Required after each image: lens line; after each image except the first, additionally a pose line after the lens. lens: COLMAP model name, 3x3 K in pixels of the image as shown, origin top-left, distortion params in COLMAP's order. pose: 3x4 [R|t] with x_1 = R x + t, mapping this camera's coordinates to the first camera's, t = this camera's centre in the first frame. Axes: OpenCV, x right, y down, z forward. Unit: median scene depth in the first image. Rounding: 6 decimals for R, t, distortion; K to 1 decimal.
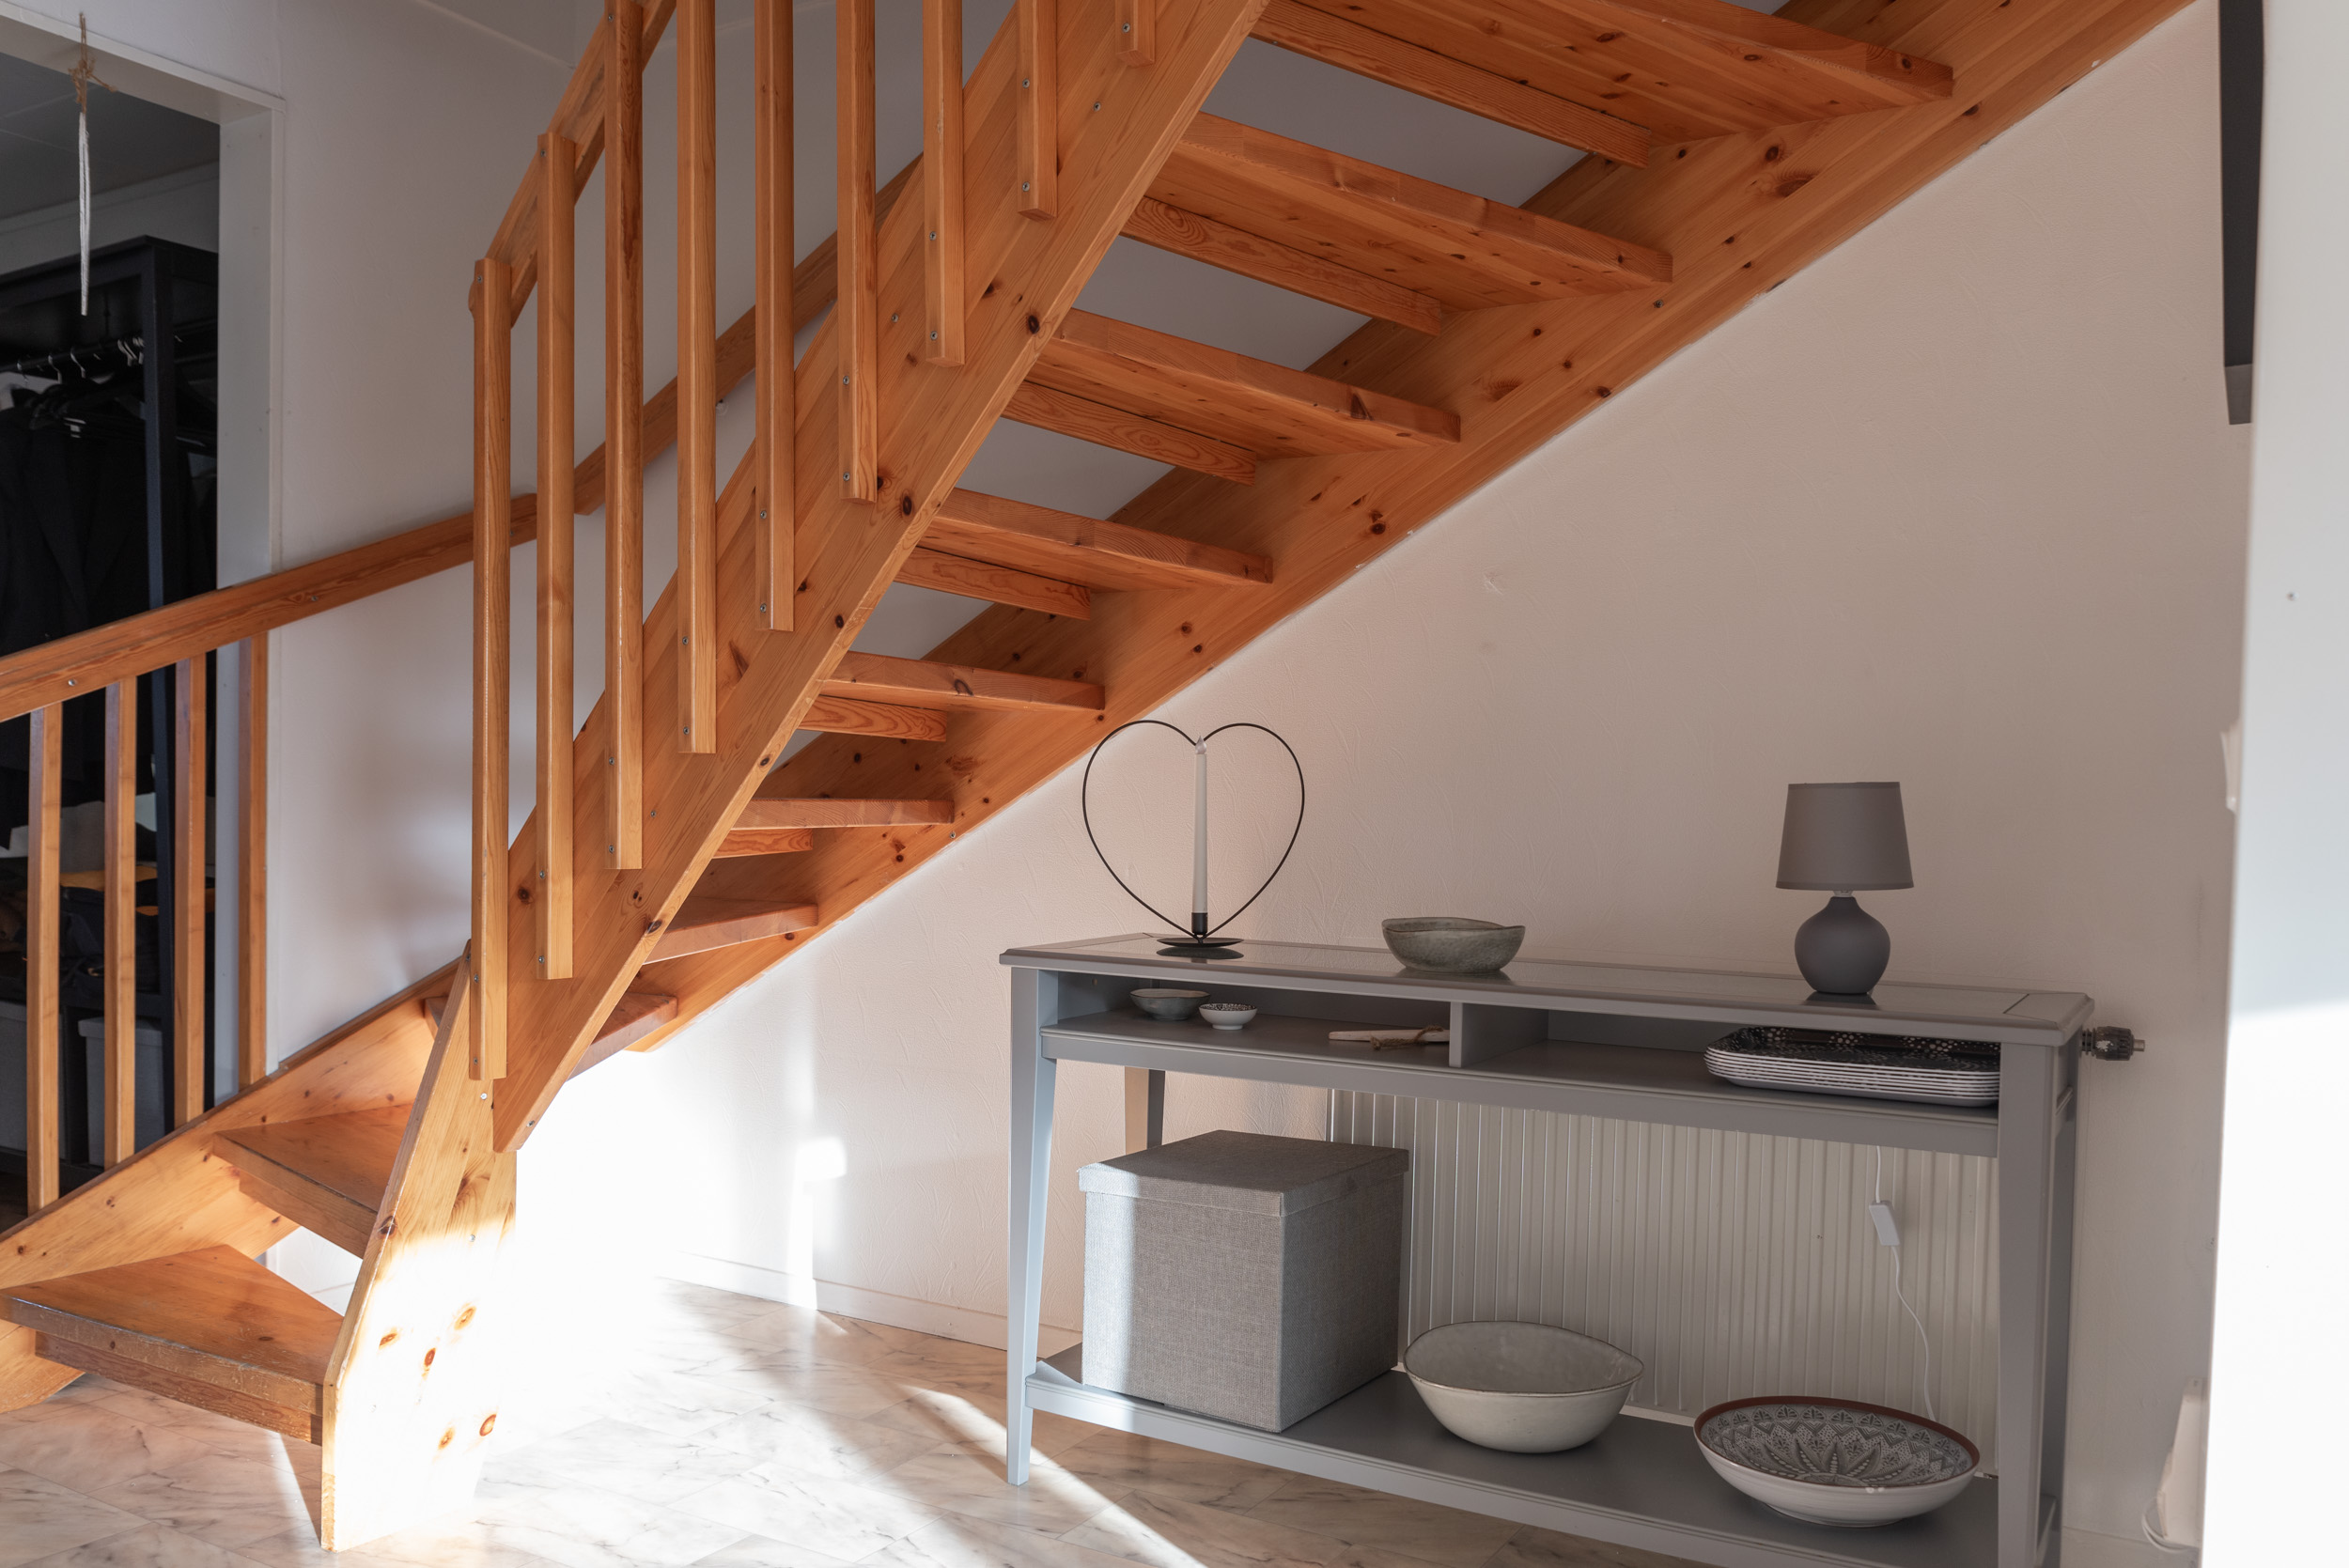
lens RADIAL K [[1898.9, 0, 1181.8], [0, 1898.9, 802.7], [0, 0, 1]] dist [-0.006394, 0.001447]
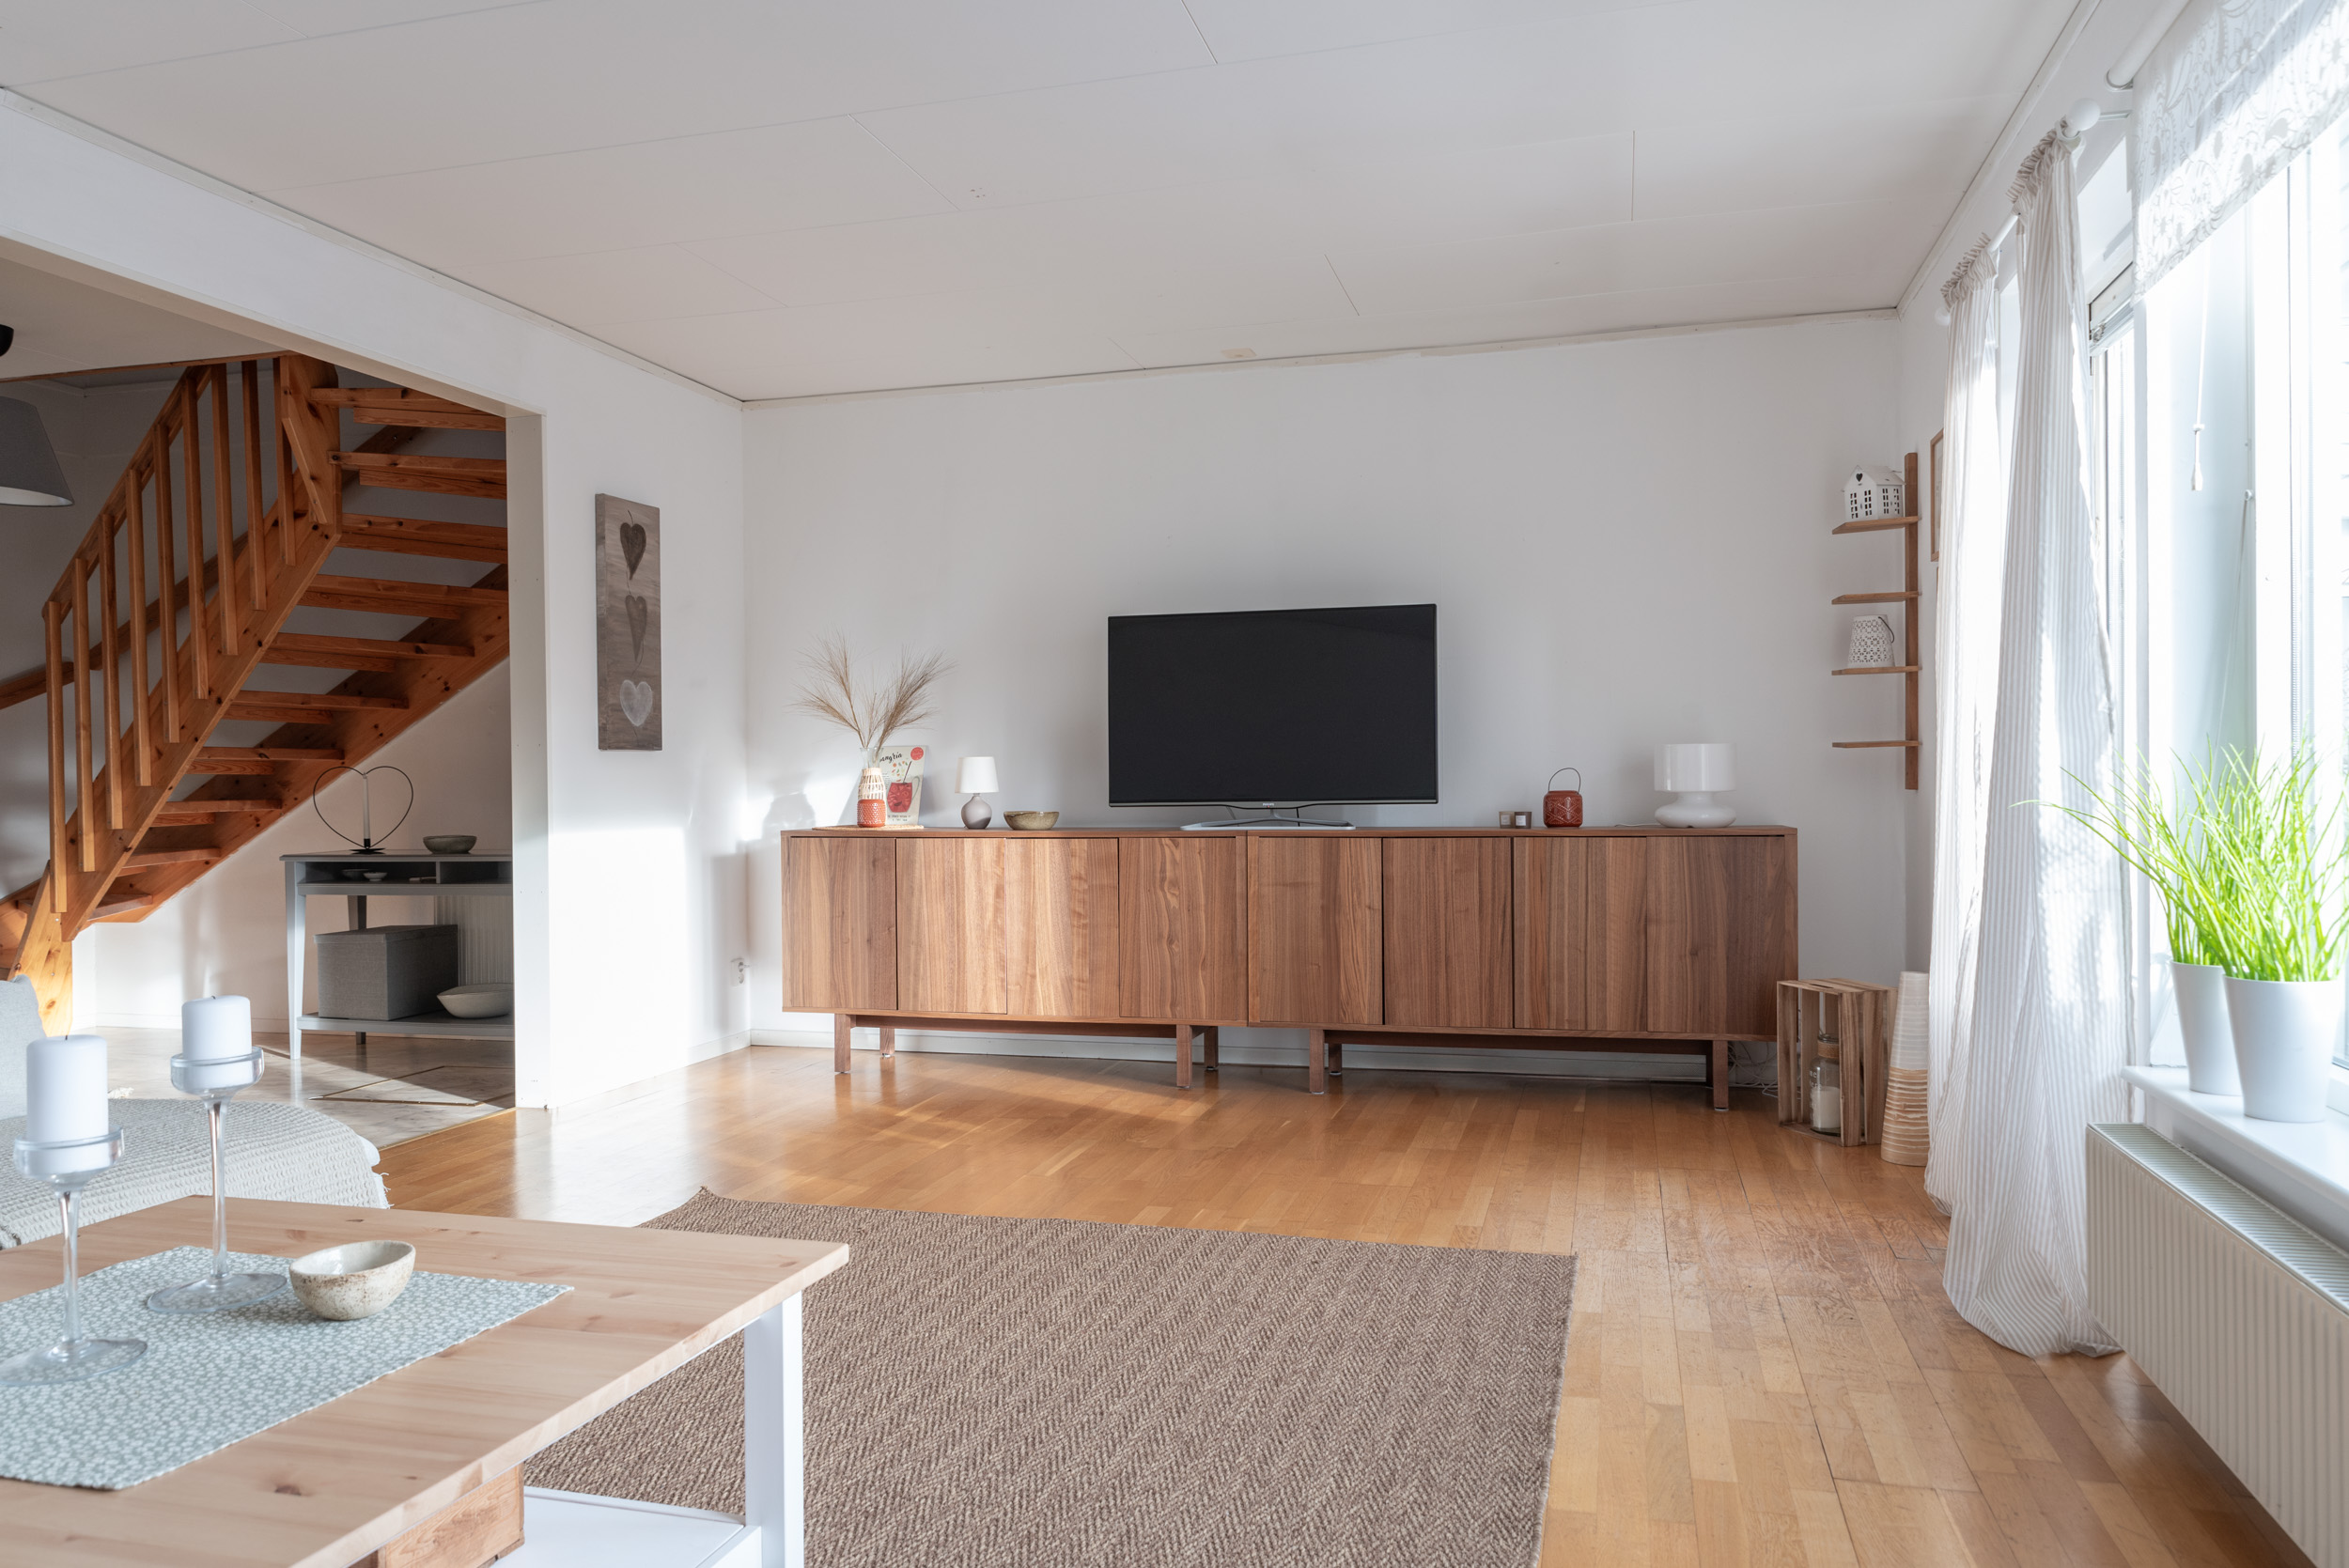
lens RADIAL K [[1595.4, 0, 1160.3], [0, 1595.4, 760.0], [0, 0, 1]] dist [0.008396, -0.000612]
pose [[0.963941, -0.029922, 0.264429, 0.508438], [0.033796, 0.999378, -0.010112, 0.008703], [-0.263961, 0.018684, 0.964352, -1.499159]]
